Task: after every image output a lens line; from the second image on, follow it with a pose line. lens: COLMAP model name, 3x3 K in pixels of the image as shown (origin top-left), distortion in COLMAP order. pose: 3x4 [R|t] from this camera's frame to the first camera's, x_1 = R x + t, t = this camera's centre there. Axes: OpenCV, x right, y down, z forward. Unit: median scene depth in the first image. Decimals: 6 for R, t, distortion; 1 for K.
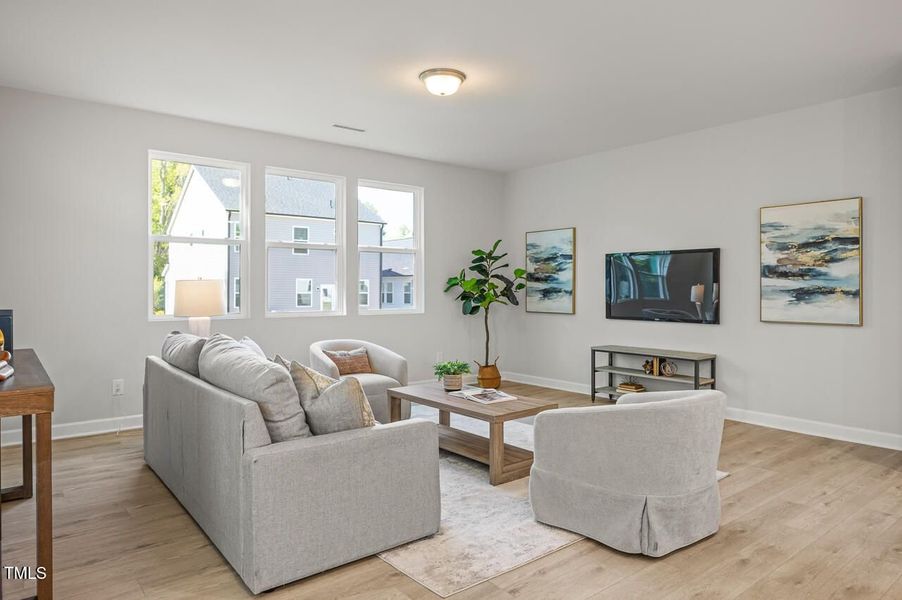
lens RADIAL K [[570.9, 0, 453.7], [0, 570.9, 295.3], [0, 0, 1]] dist [-0.003799, -0.001642]
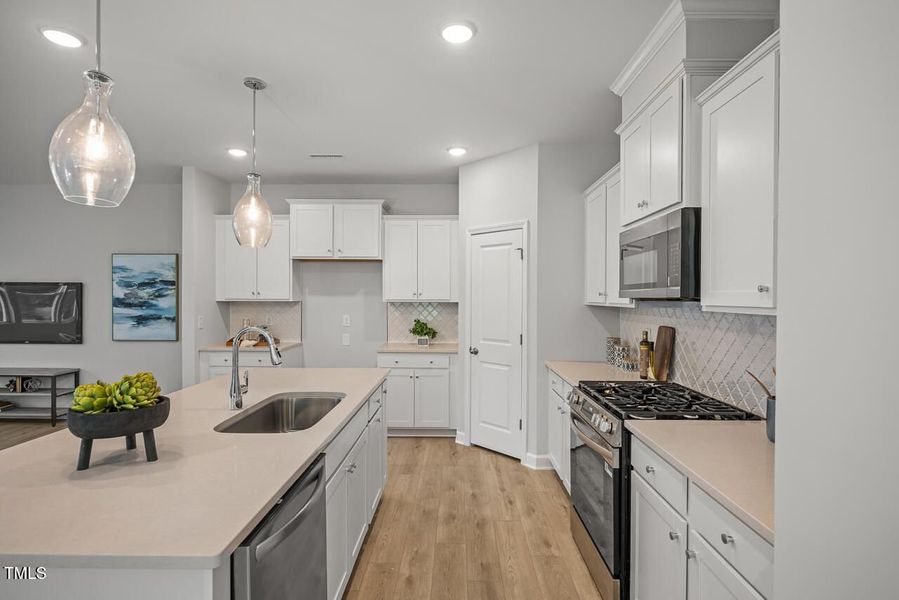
lens RADIAL K [[447.6, 0, 452.8], [0, 447.6, 298.6], [0, 0, 1]] dist [-0.004696, -0.000320]
pose [[0.634372, -0.005906, 0.773005, 0.239992], [0.006090, 0.999978, 0.002642, -0.048672], [-0.773004, 0.003032, 0.634394, -0.261647]]
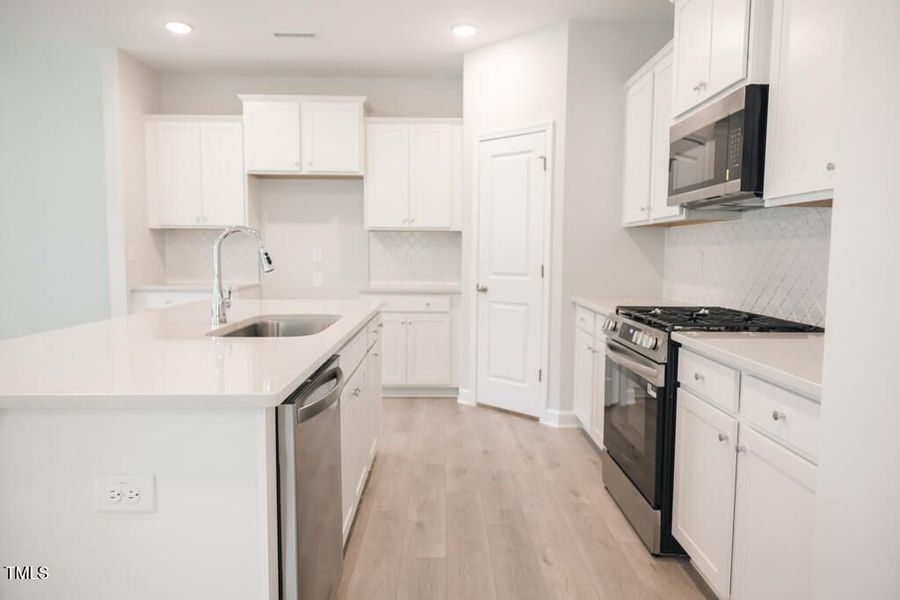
lens RADIAL K [[601.4, 0, 450.0], [0, 601.4, 300.0], [0, 0, 1]] dist [0.000343, -0.000077]
pose [[0.616137, -0.063148, 0.785104, 0.172276], [0.002175, 0.996914, 0.078477, -0.001631], [-0.787636, -0.046645, 0.614372, -0.277638]]
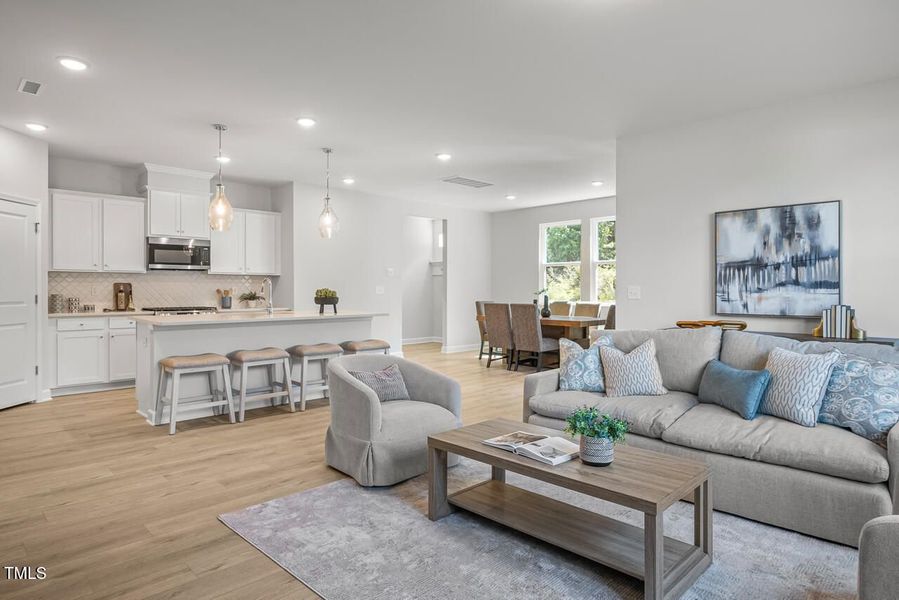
lens RADIAL K [[523.2, 0, 447.6], [0, 523.2, 291.0], [0, 0, 1]] dist [-0.004317, -0.001038]
pose [[-0.994874, -0.004664, -0.101017, 0.174481], [-0.006070, 0.999889, 0.013610, -0.012216], [0.100942, 0.014153, -0.994792, 1.291906]]
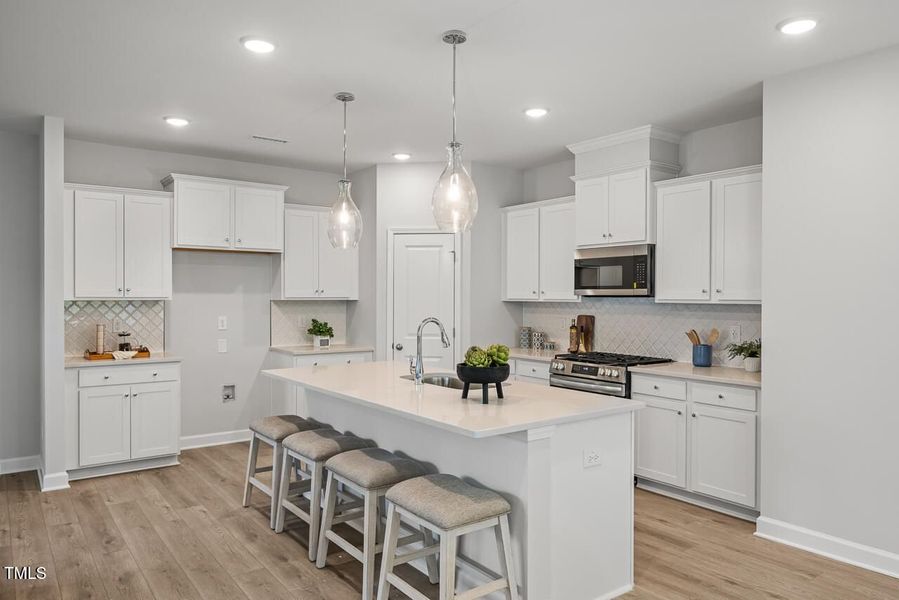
lens RADIAL K [[622.9, 0, 453.6], [0, 622.9, 298.8], [0, 0, 1]] dist [-0.003311, -0.002128]
pose [[0.034254, -0.010750, 0.999355, -0.295127], [0.005967, 0.999927, 0.010551, -0.053301], [-0.999395, 0.005602, 0.034316, 0.095420]]
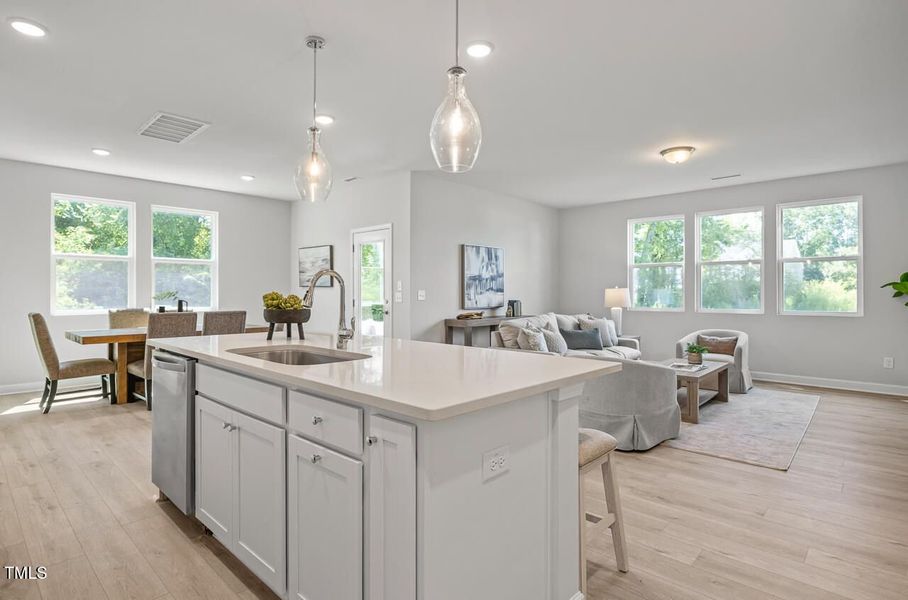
lens RADIAL K [[468.0, 0, 453.3], [0, 468.0, 295.1], [0, 0, 1]] dist [-0.004478, -0.000264]
pose [[0.146314, 0.003140, -0.989233, 0.907353], [-0.010834, 0.999940, 0.001572, -0.000694], [0.989179, 0.010487, 0.146339, 0.200497]]
